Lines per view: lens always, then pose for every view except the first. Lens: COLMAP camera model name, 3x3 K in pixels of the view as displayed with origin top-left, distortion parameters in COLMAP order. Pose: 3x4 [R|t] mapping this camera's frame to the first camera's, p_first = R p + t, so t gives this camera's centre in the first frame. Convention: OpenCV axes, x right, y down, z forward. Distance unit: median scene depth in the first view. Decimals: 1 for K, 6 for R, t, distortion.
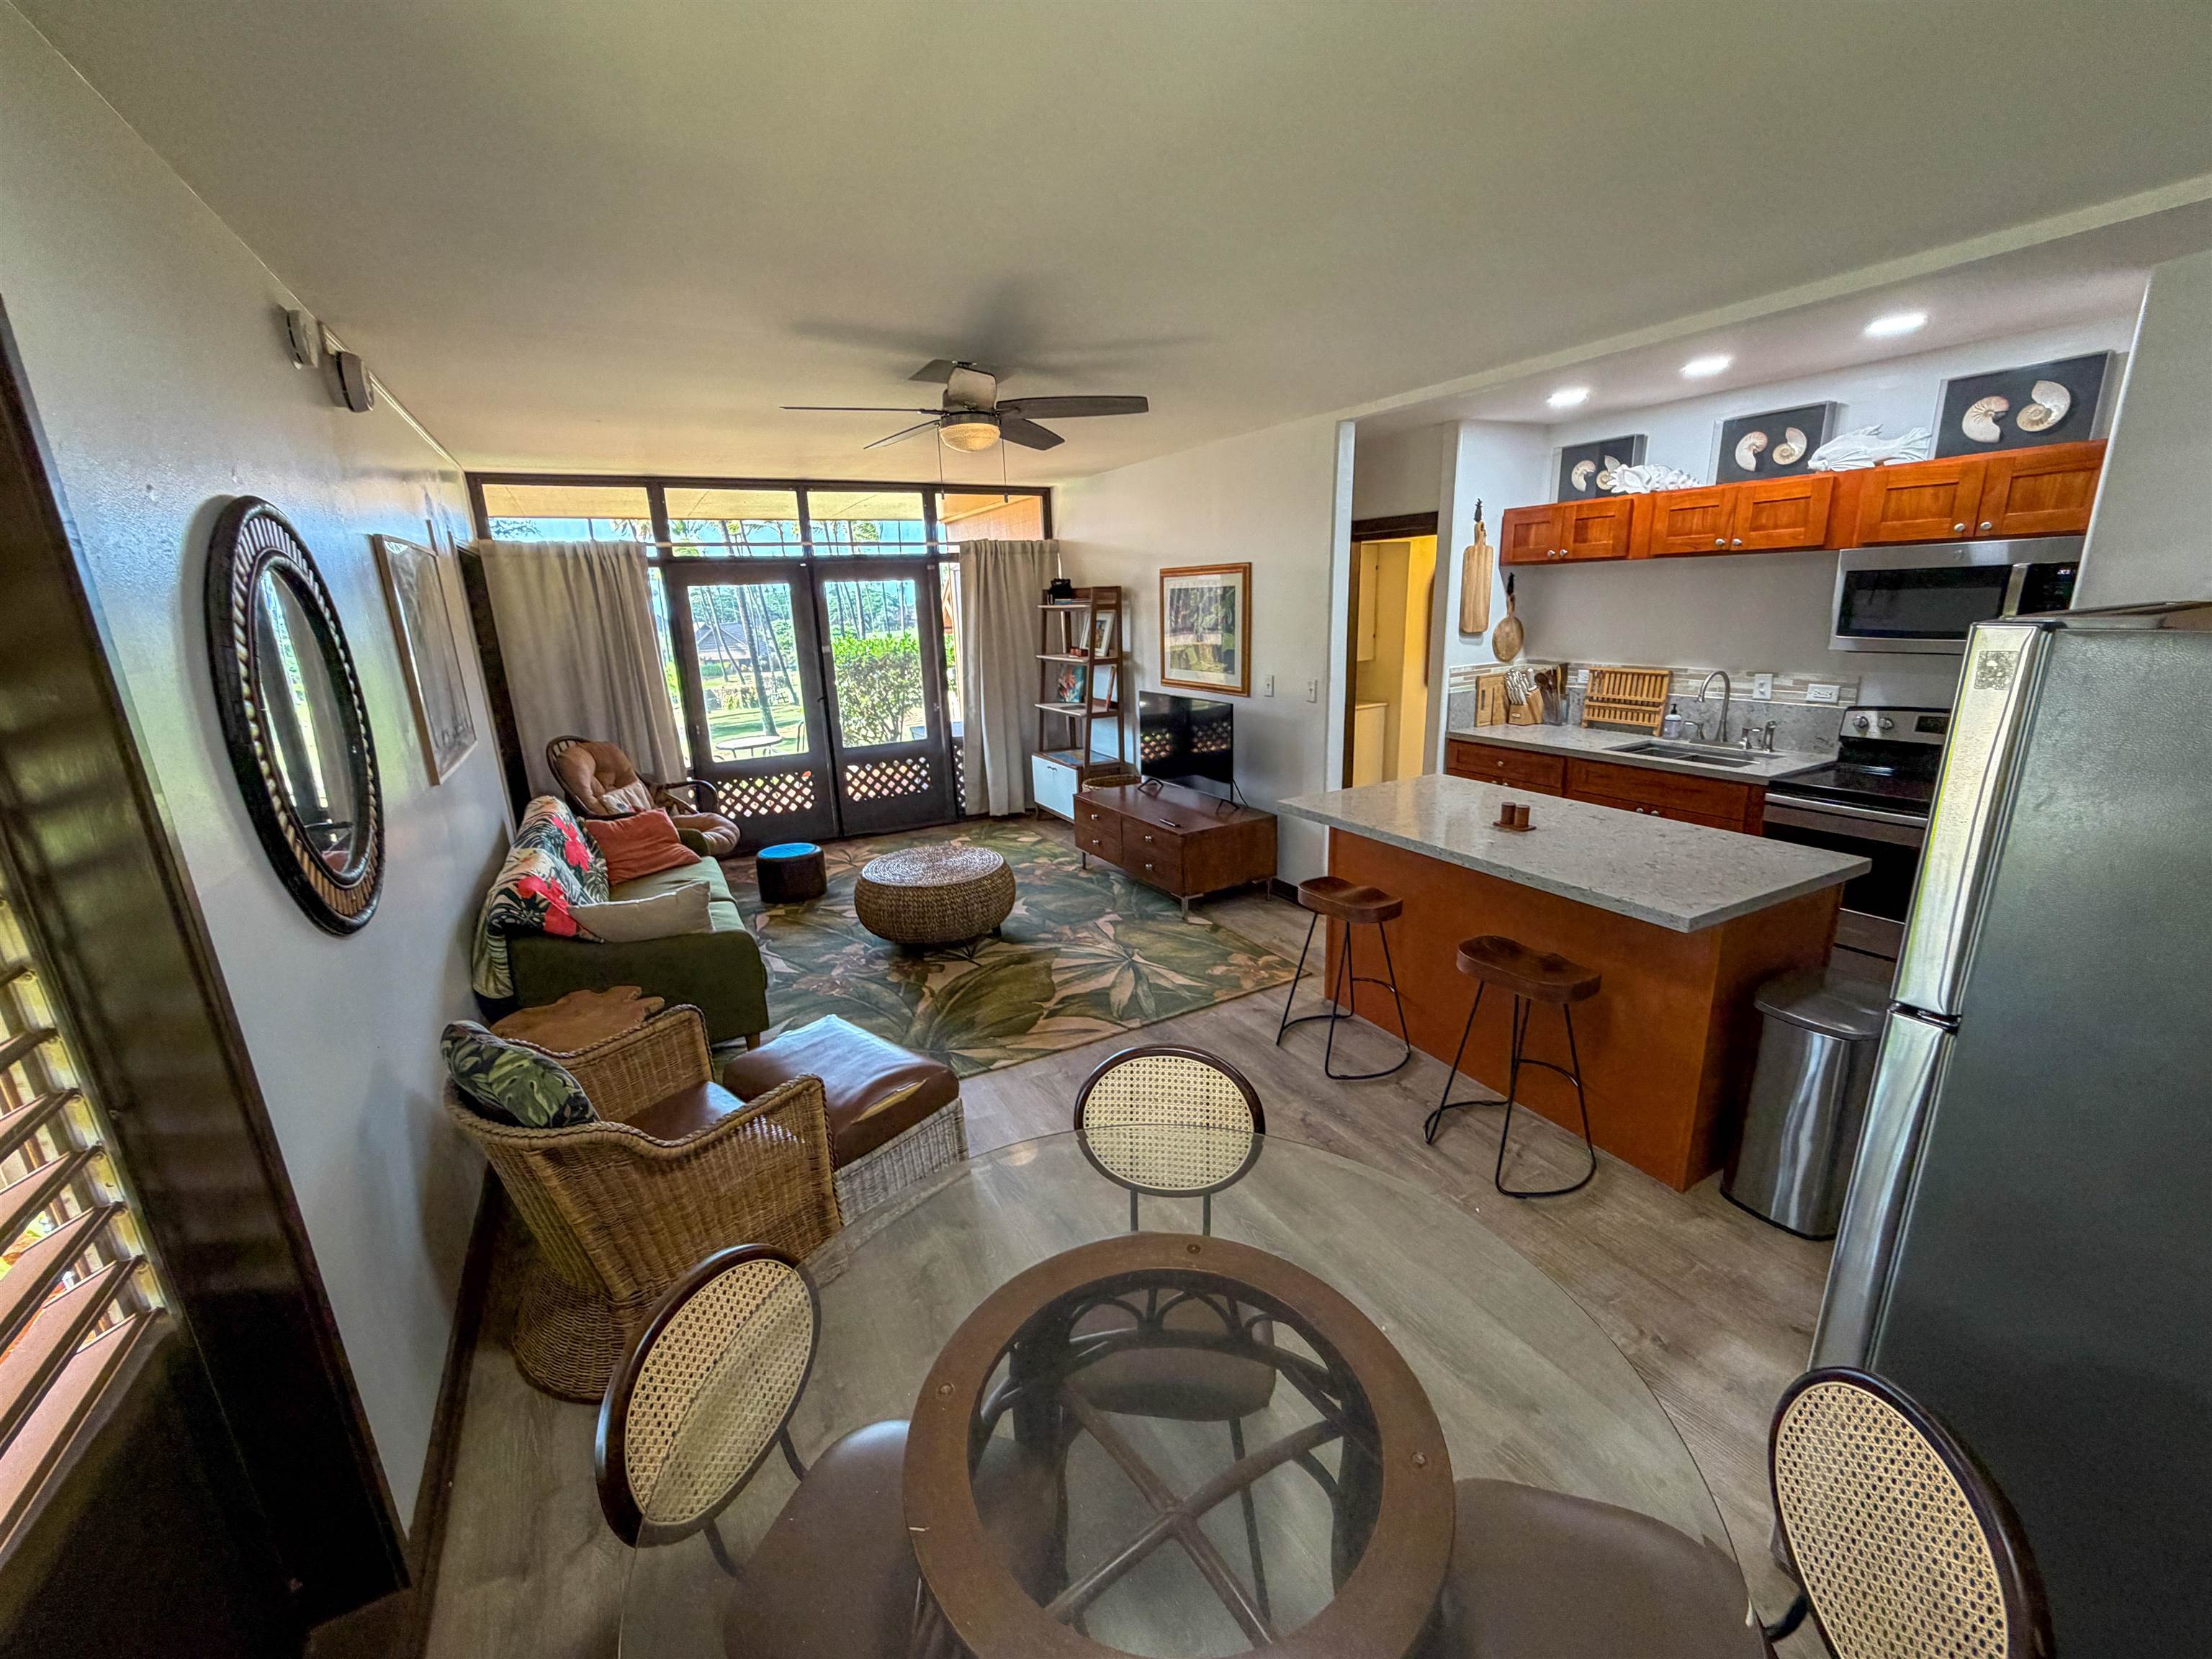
lens RADIAL K [[881.3, 0, 1098.9], [0, 881.3, 827.5], [0, 0, 1]] dist [-0.002996, 0.000752]
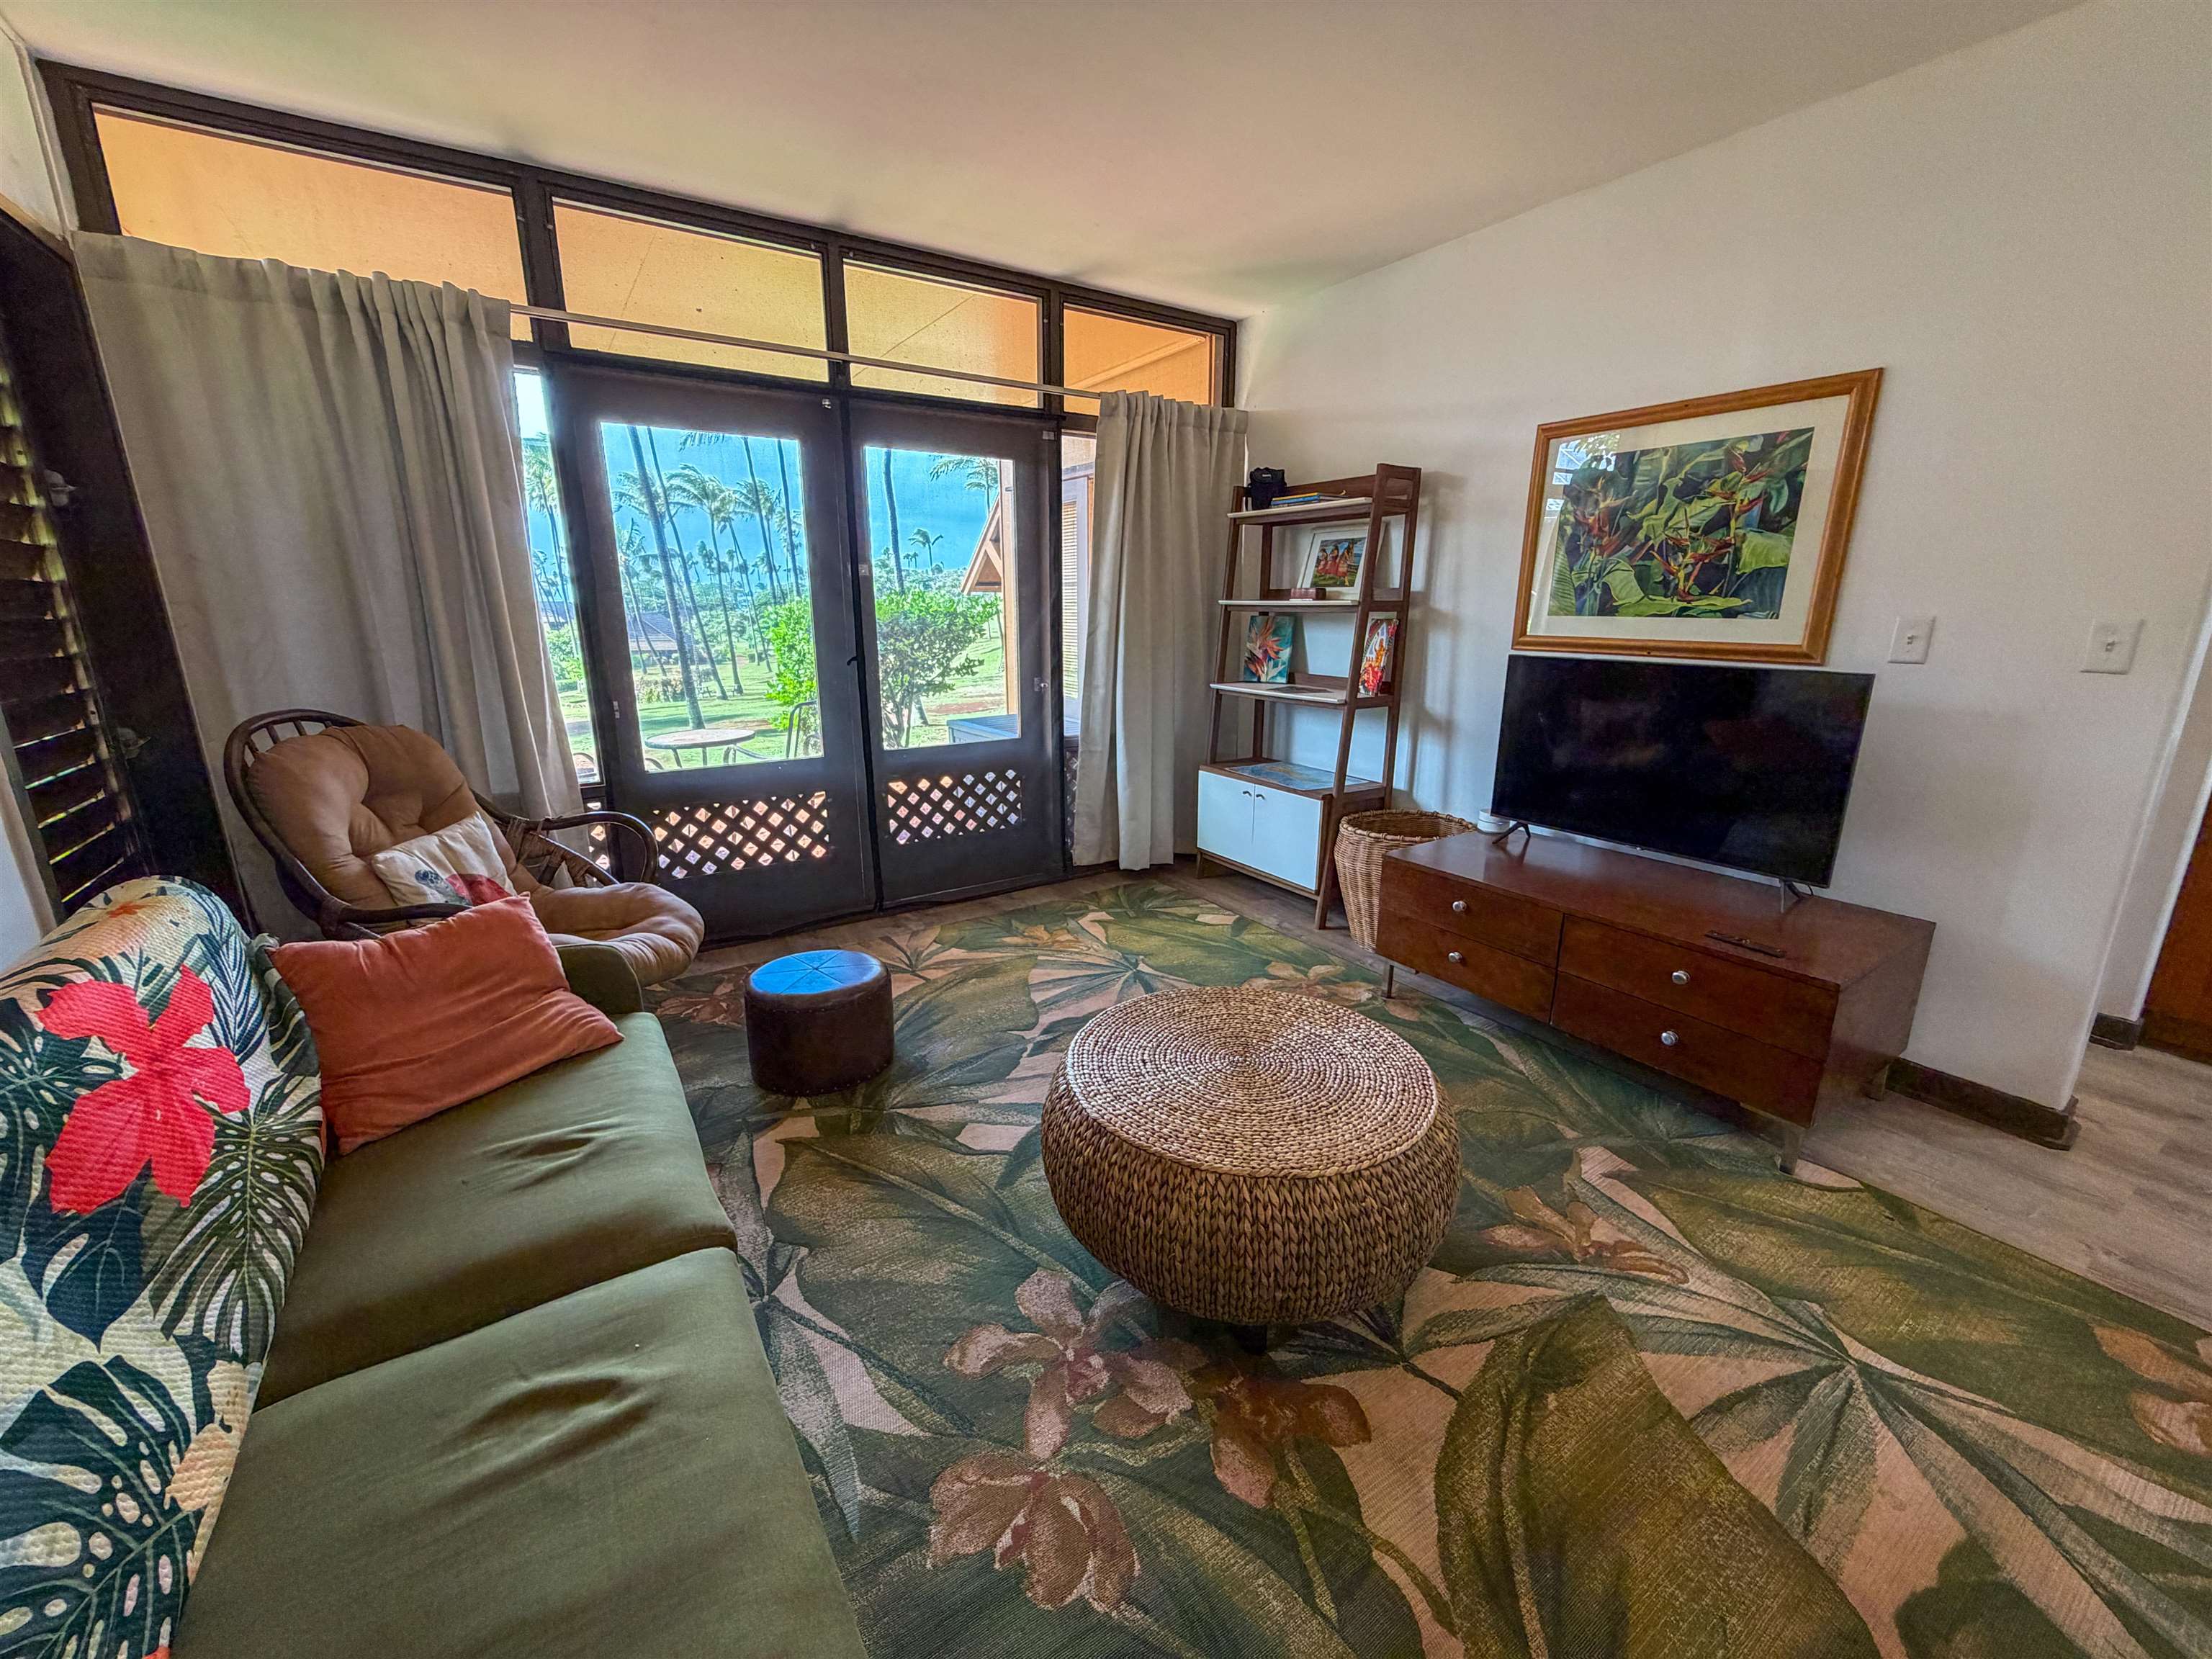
lens RADIAL K [[881.3, 0, 1098.9], [0, 881.3, 827.5], [0, 0, 1]] dist [-0.002996, 0.000752]
pose [[0.996743, 0.016273, 0.078980, -0.231181], [-0.015748, 0.999850, -0.007264, -0.046243], [-0.079086, 0.005997, 0.996850, 0.503695]]
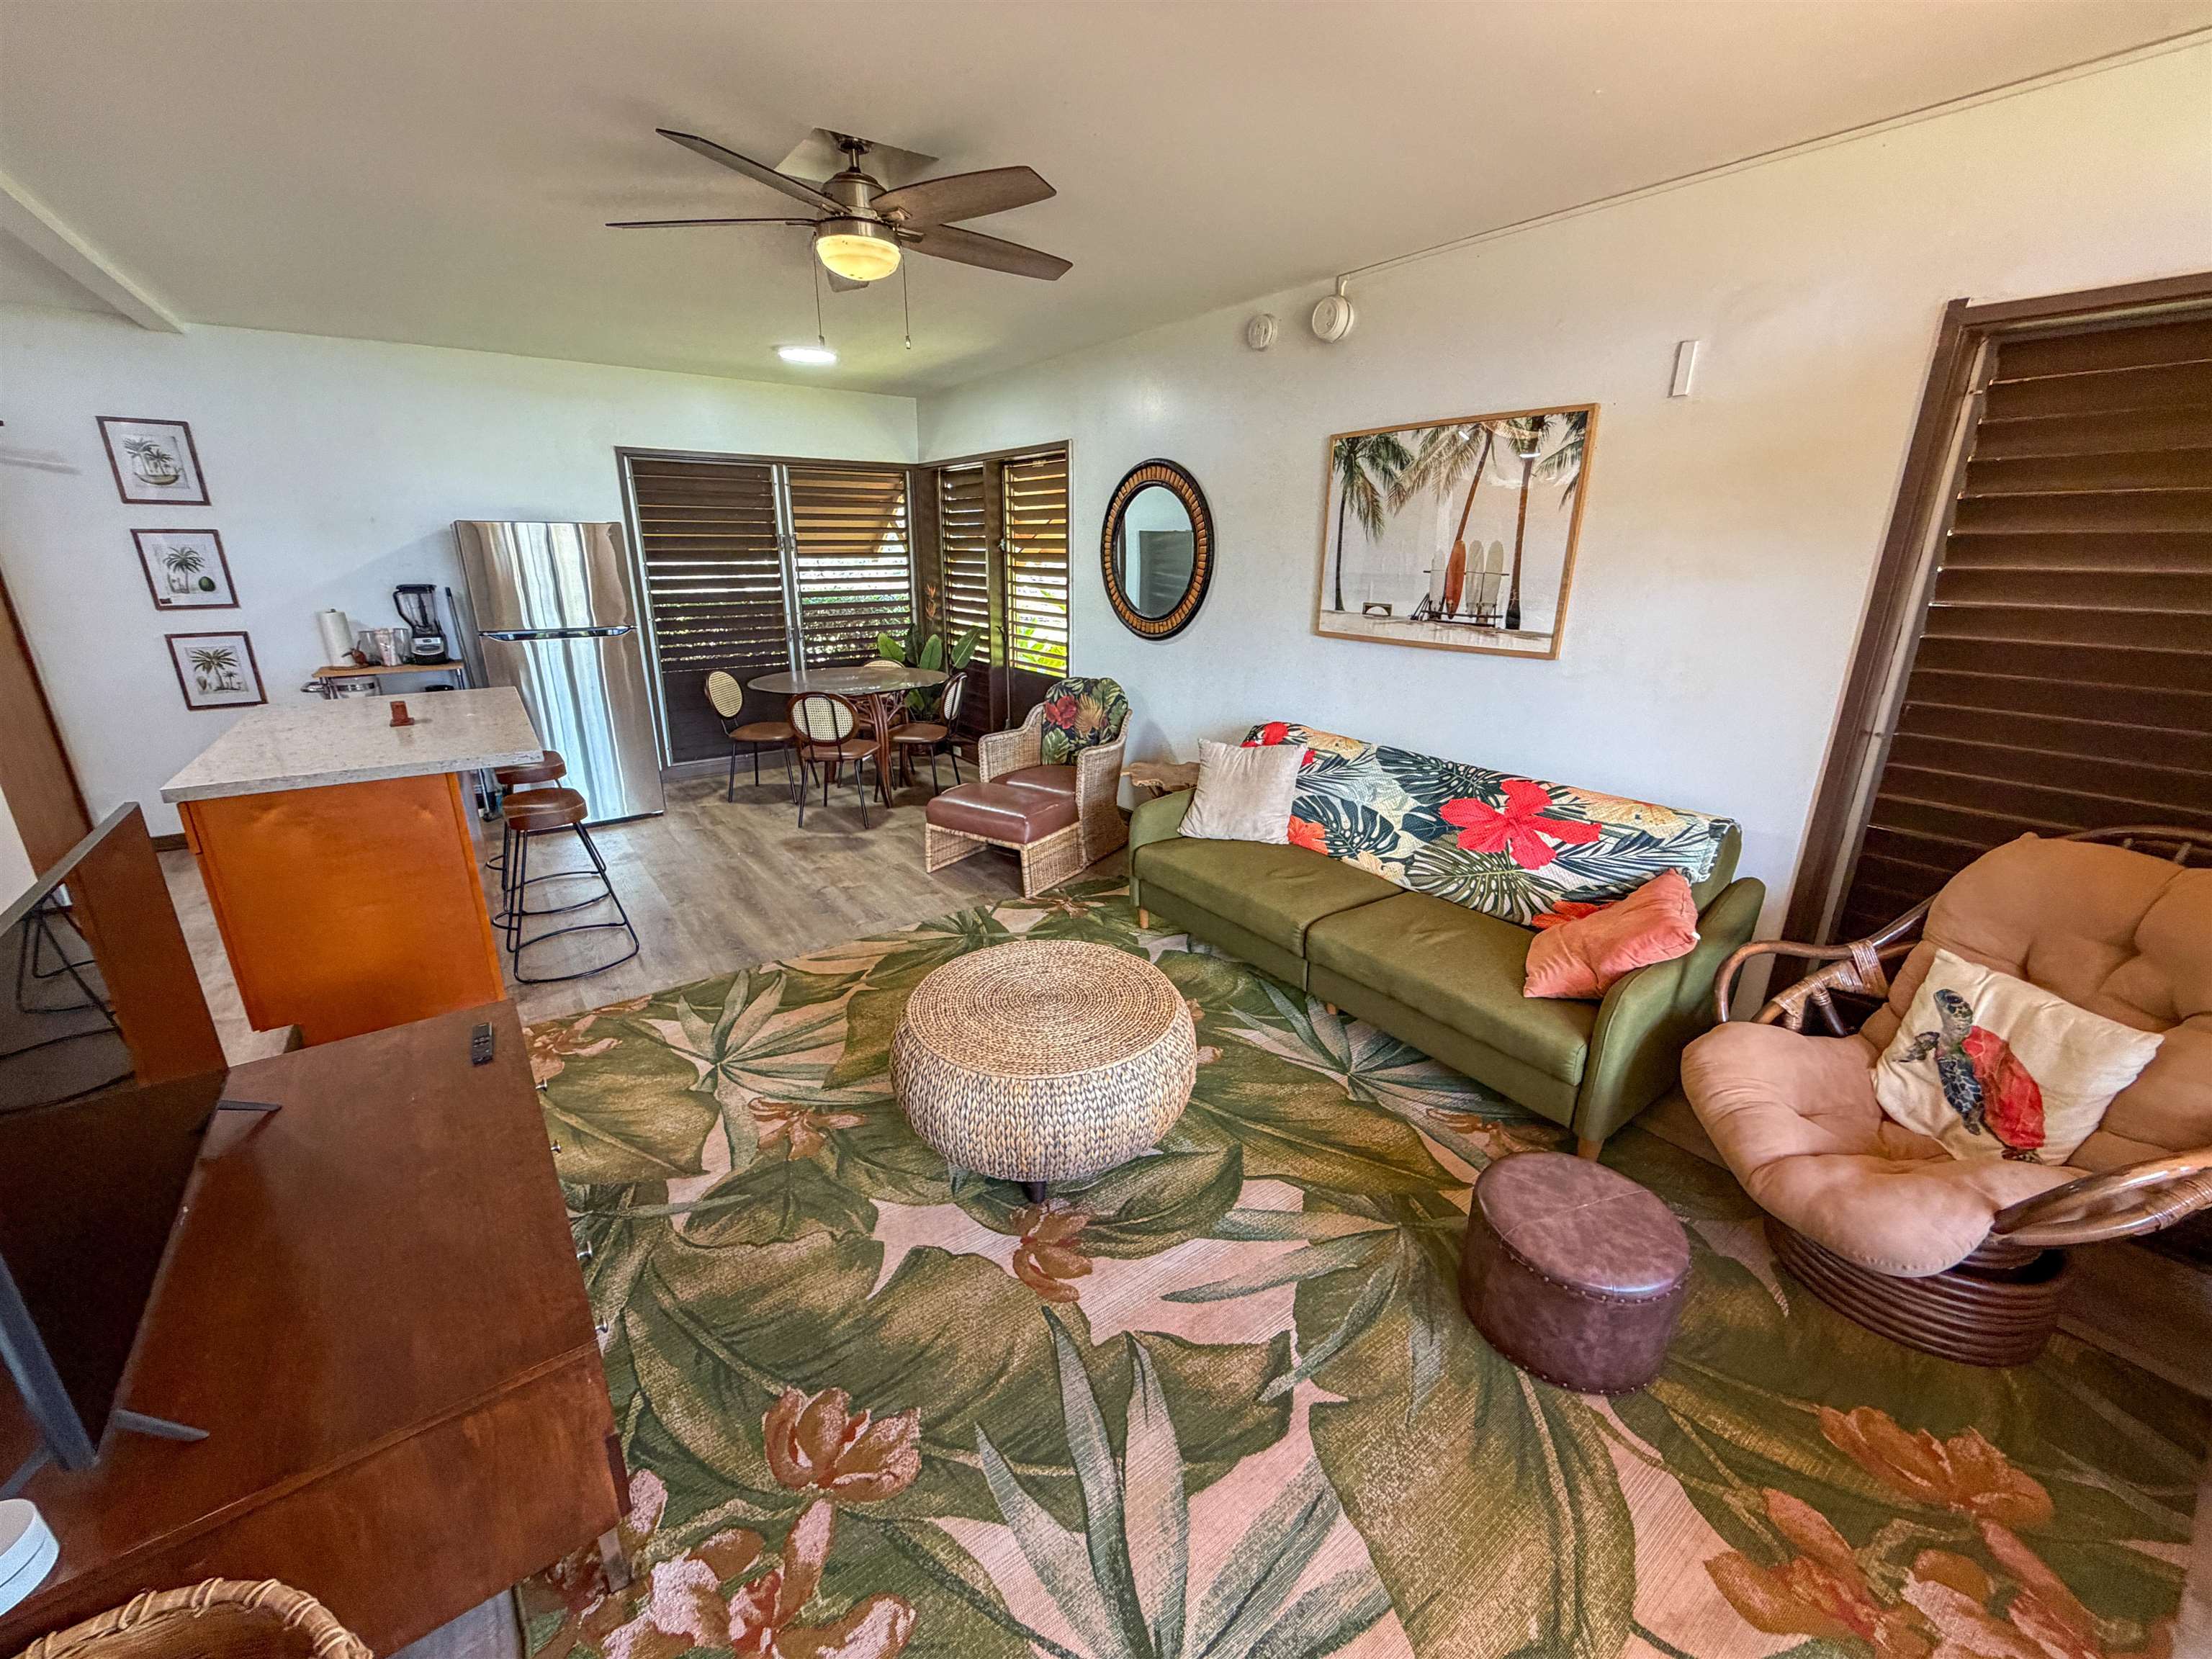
lens RADIAL K [[881.3, 0, 1098.9], [0, 881.3, 827.5], [0, 0, 1]] dist [-0.002996, 0.000752]
pose [[-0.991541, 0.066628, -0.111390, -0.136822], [-0.004521, 0.839942, 0.542658, -0.262305], [0.129718, 0.538571, -0.832535, 1.121433]]
